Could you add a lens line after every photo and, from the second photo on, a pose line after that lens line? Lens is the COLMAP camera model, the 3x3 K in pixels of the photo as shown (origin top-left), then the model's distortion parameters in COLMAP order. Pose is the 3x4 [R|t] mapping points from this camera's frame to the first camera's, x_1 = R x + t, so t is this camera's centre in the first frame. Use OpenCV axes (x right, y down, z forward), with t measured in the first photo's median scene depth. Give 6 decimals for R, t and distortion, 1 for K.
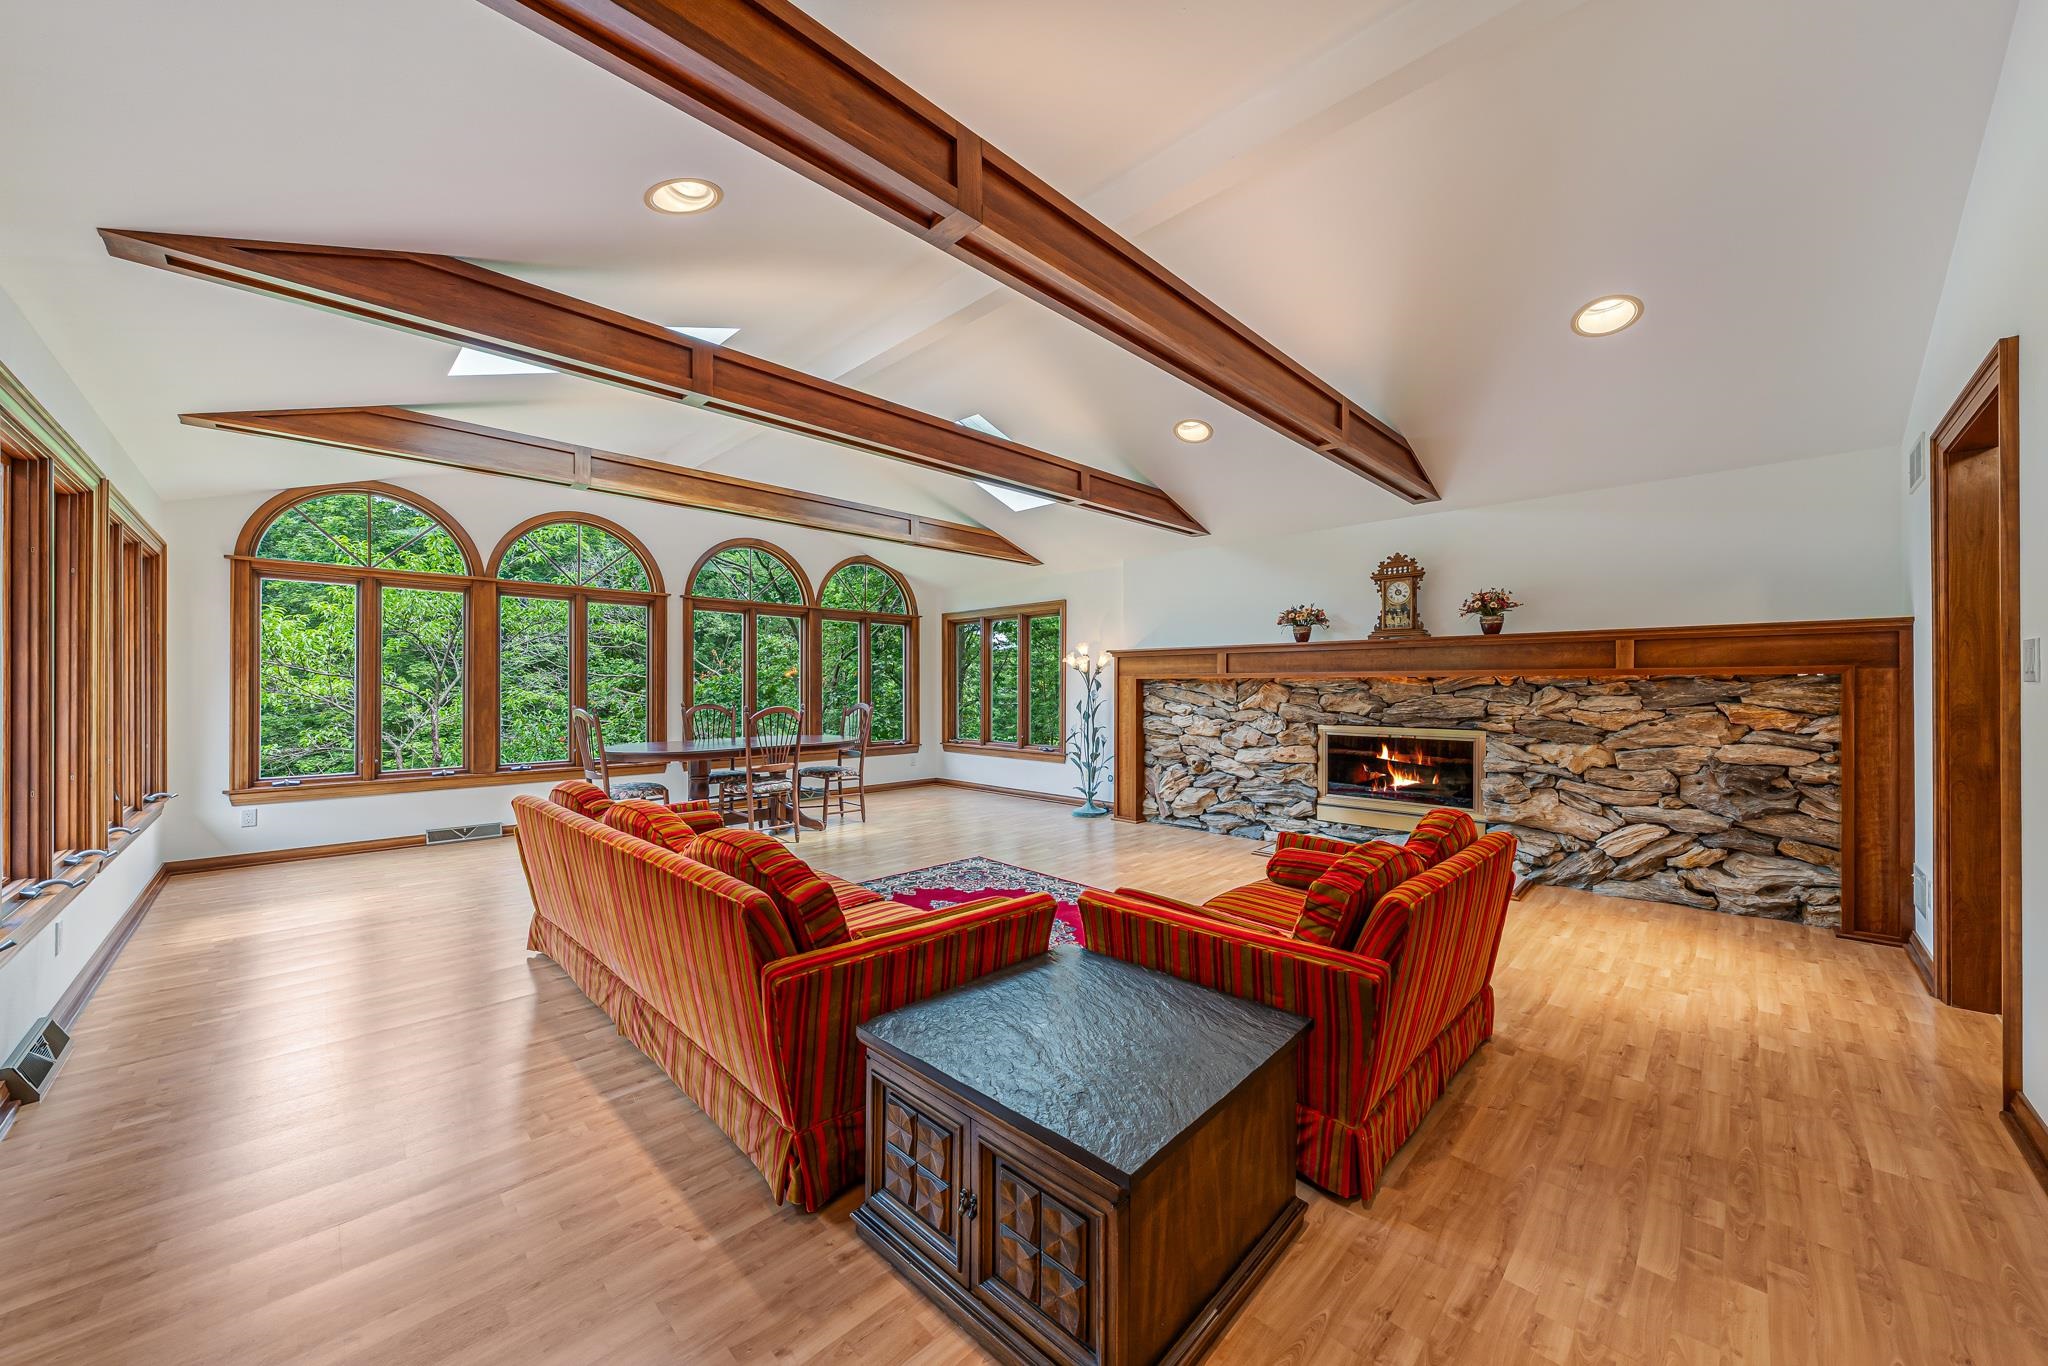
lens RADIAL K [[727.6, 0, 1027.5], [0, 727.6, 684.6], [0, 0, 1]] dist [-0.001413, -0.000150]
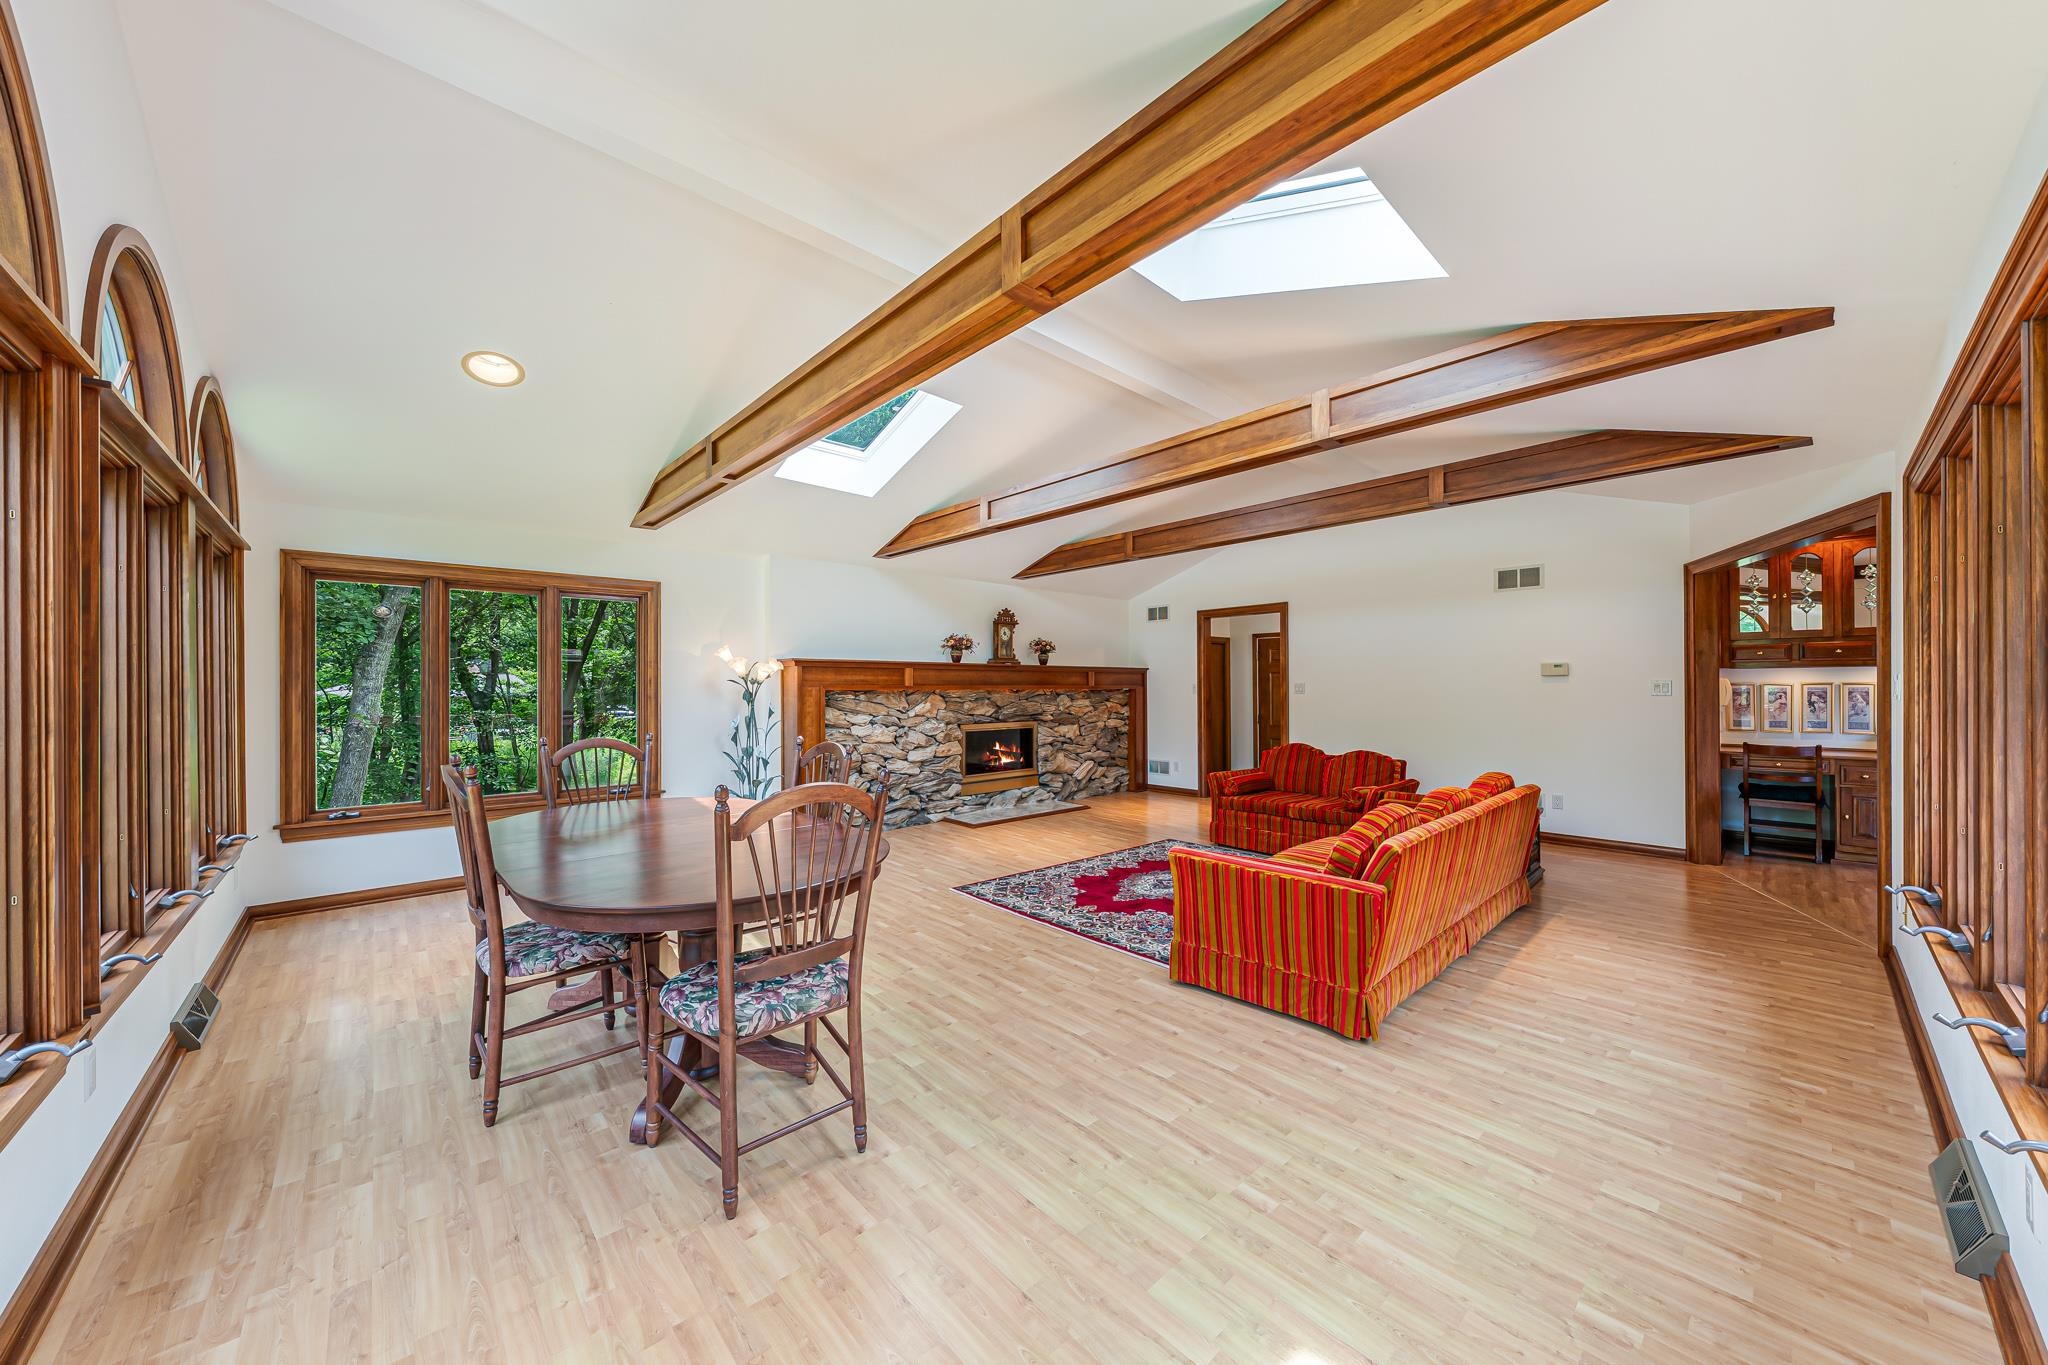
lens RADIAL K [[714.5, 0, 1029.7], [0, 714.5, 685.3], [0, 0, 1]] dist [-0.000572, -0.000107]
pose [[0.045211, 0.002111, 0.998975, -0.965542], [0.000375, 0.999998, -0.002131, -0.015355], [-0.998977, 0.000471, 0.045210, 0.871962]]
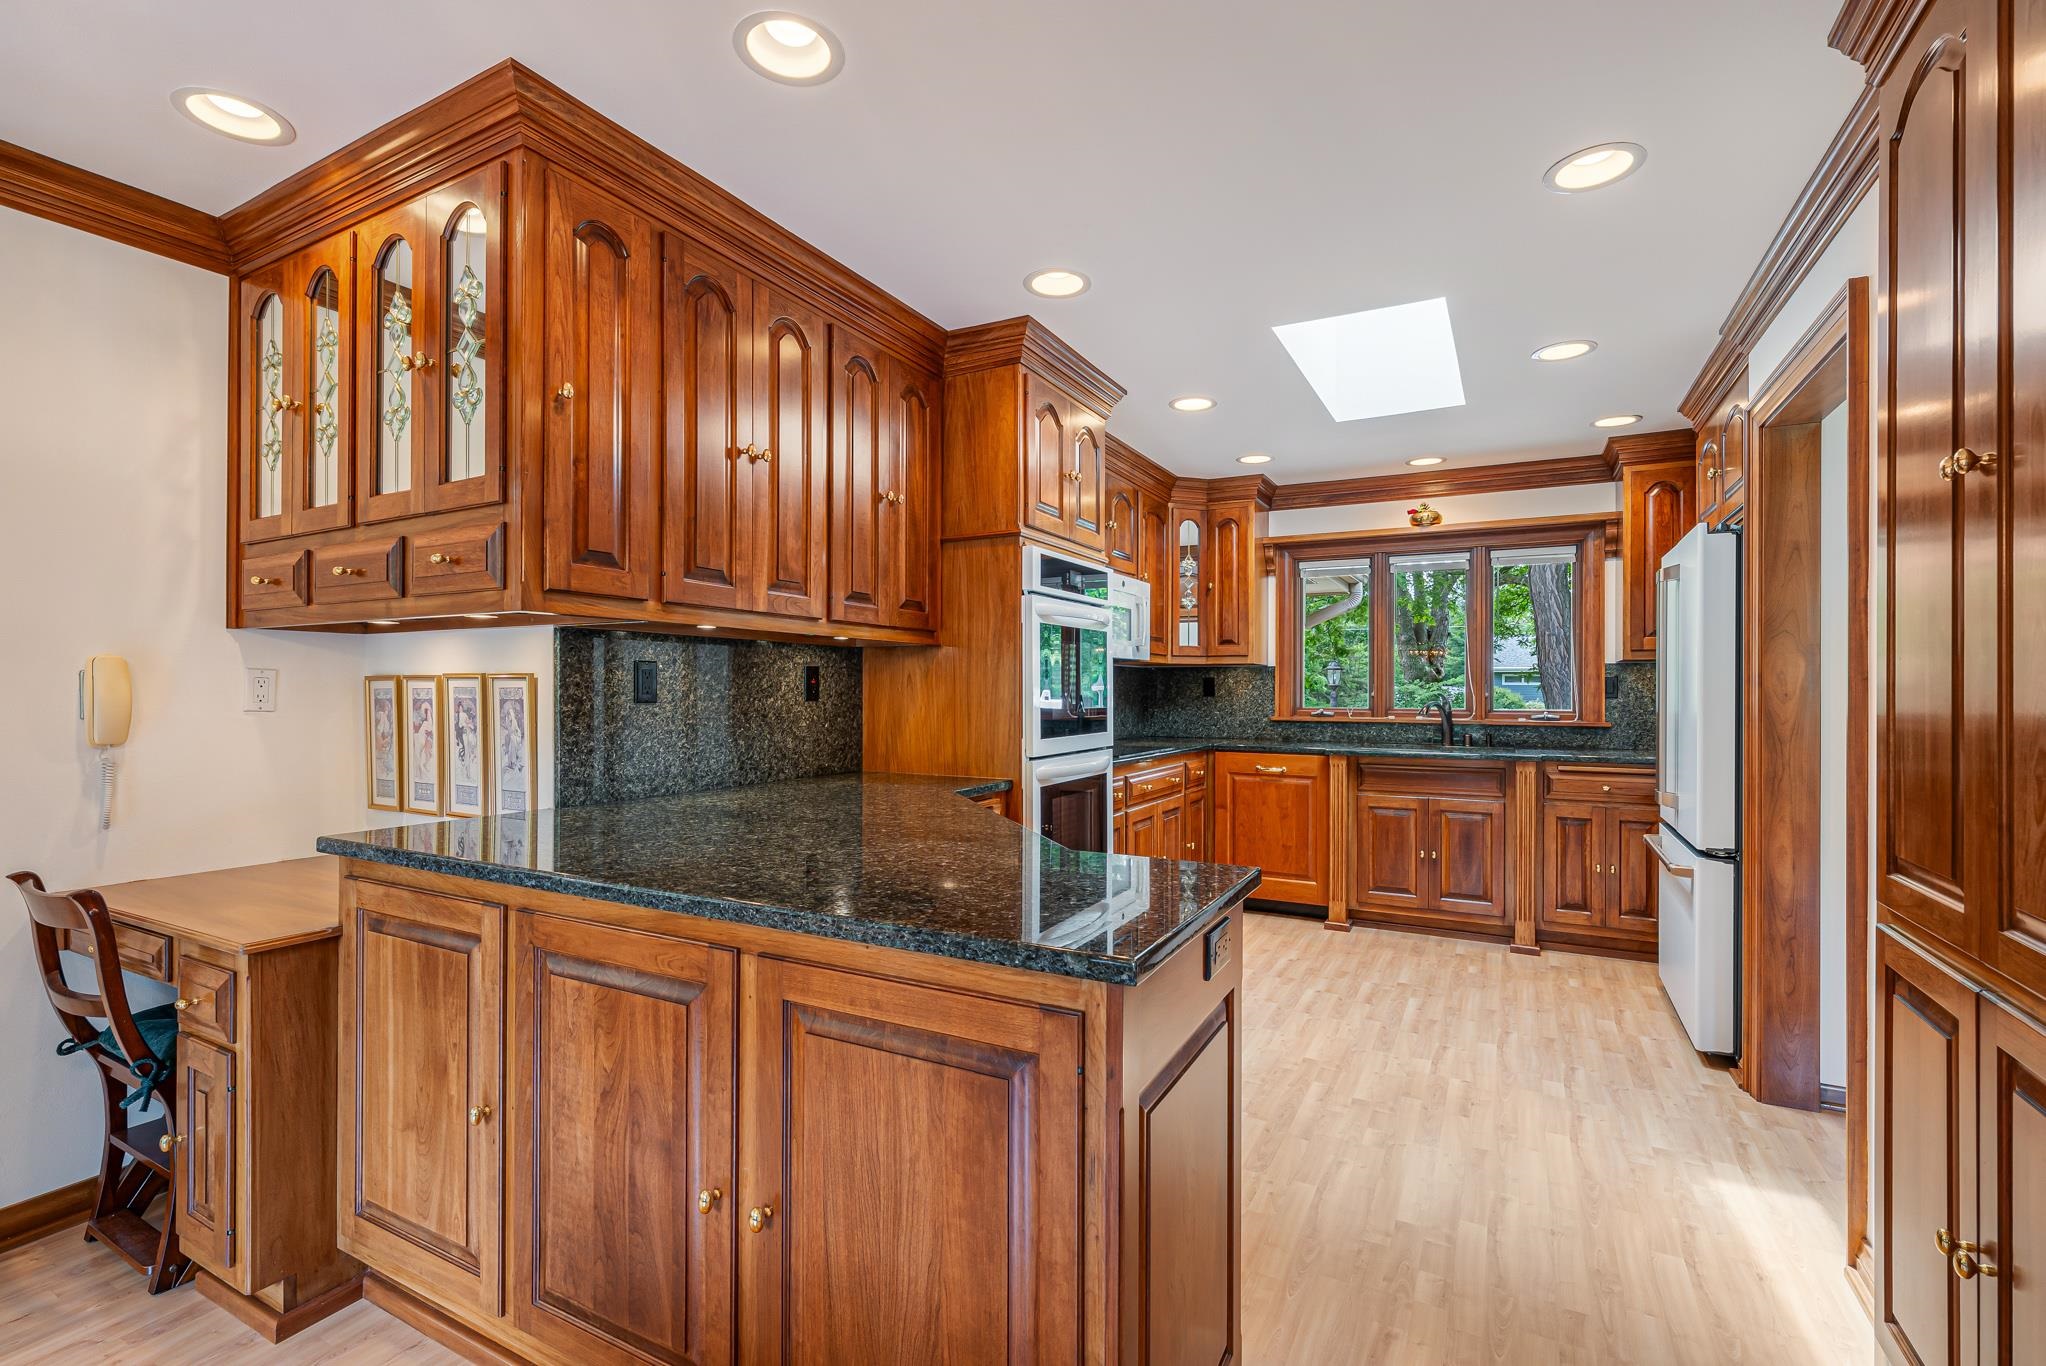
lens RADIAL K [[891.2, 0, 1032.2], [0, 891.2, 686.8], [0, 0, 1]] dist [0.000464, -0.000048]
pose [[-0.273294, 0.001522, 0.961929, -0.354329], [-0.006043, 0.999976, -0.003299, -0.014274], [-0.961912, -0.006715, -0.273278, -0.446560]]
